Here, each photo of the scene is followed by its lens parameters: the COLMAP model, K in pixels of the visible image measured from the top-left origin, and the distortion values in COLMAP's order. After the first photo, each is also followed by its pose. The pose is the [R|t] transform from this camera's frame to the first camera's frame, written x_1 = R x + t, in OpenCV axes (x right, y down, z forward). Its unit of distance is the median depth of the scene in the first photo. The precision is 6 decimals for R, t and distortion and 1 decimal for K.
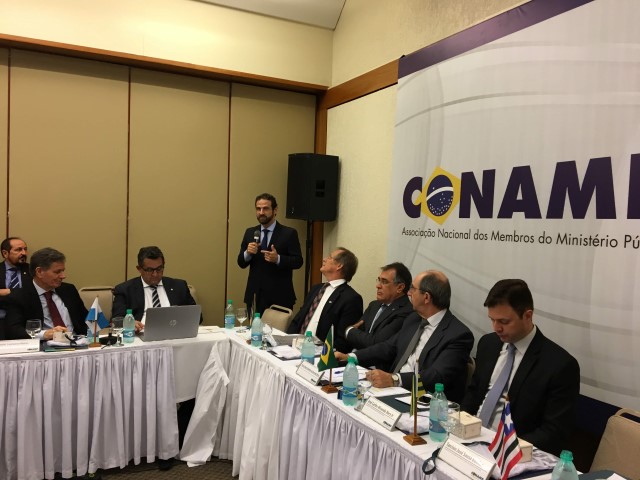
lens RADIAL K [[533.2, 0, 320.0], [0, 533.2, 240.0], [0, 0, 1]] dist [0.090236, -0.134766]
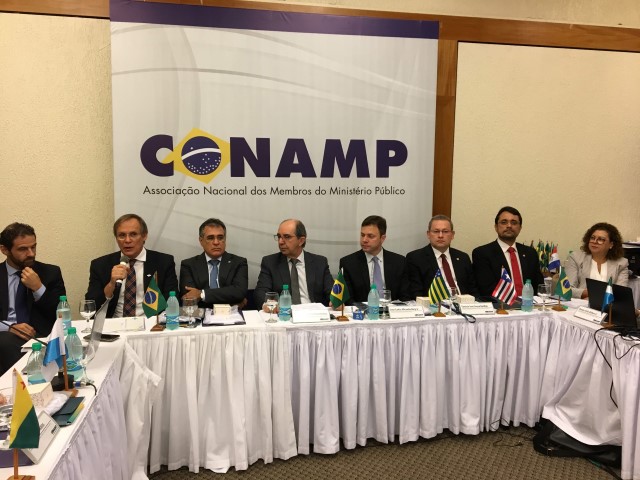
lens RADIAL K [[533.2, 0, 320.0], [0, 533.2, 240.0], [0, 0, 1]] dist [0.090236, -0.134766]
pose [[0.266867, -0.125427, 0.955537, -0.887370], [0.037008, 0.992097, 0.119890, -0.040719], [-0.963023, 0.003368, 0.269399, 0.553621]]
